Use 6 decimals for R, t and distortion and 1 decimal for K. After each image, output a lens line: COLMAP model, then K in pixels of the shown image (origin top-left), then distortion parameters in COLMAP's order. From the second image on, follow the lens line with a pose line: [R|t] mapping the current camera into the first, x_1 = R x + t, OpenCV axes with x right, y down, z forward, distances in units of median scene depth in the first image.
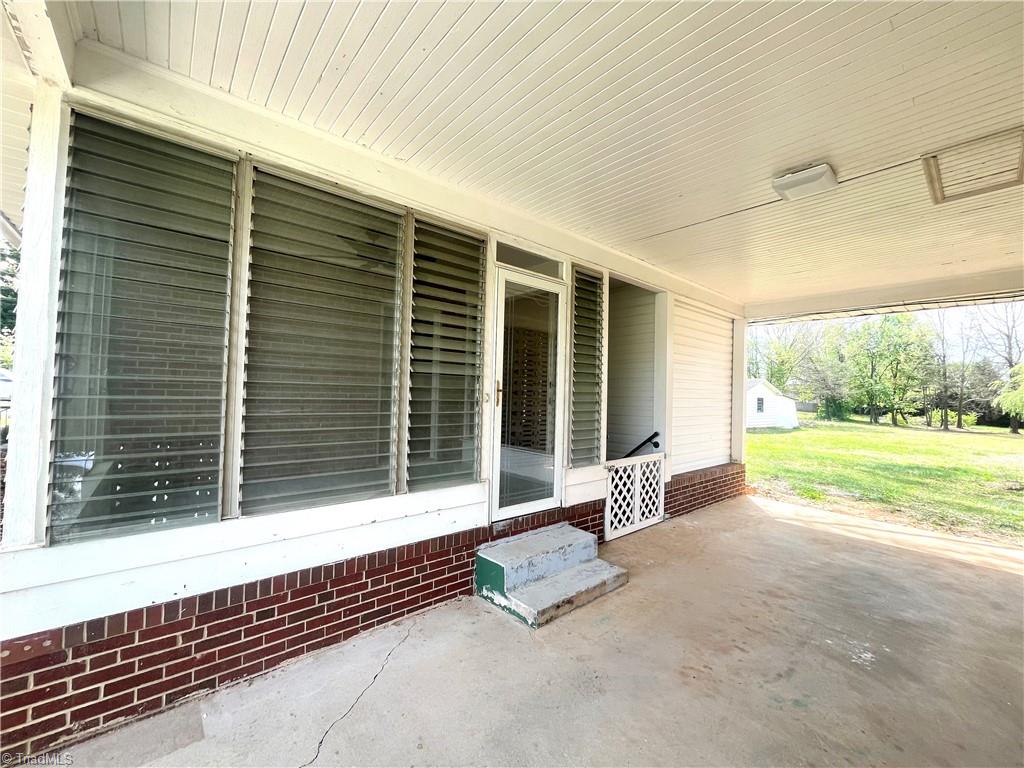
lens RADIAL K [[412.4, 0, 510.5], [0, 412.4, 383.6], [0, 0, 1]] dist [-0.003186, -0.000381]
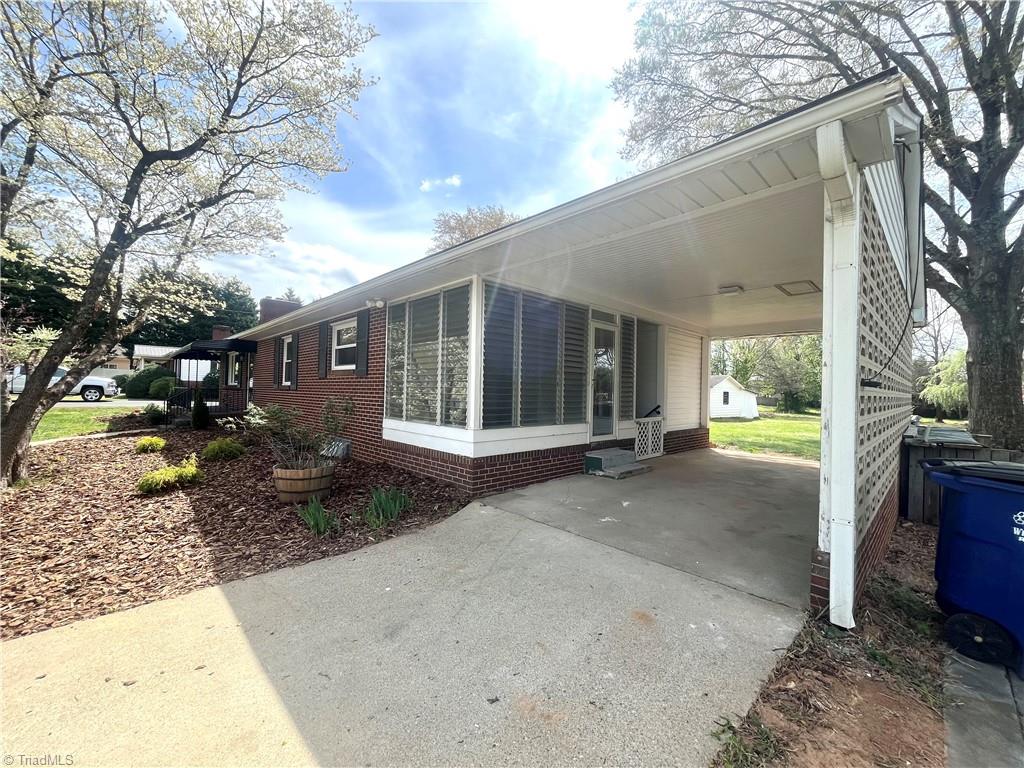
lens RADIAL K [[412.4, 0, 510.5], [0, 412.4, 383.6], [0, 0, 1]] dist [-0.003186, -0.000381]
pose [[0.998342, -0.001537, 0.057546, -0.450310], [0.001105, 0.999971, 0.007542, 0.013836], [-0.057556, -0.007466, 0.998314, -0.853135]]
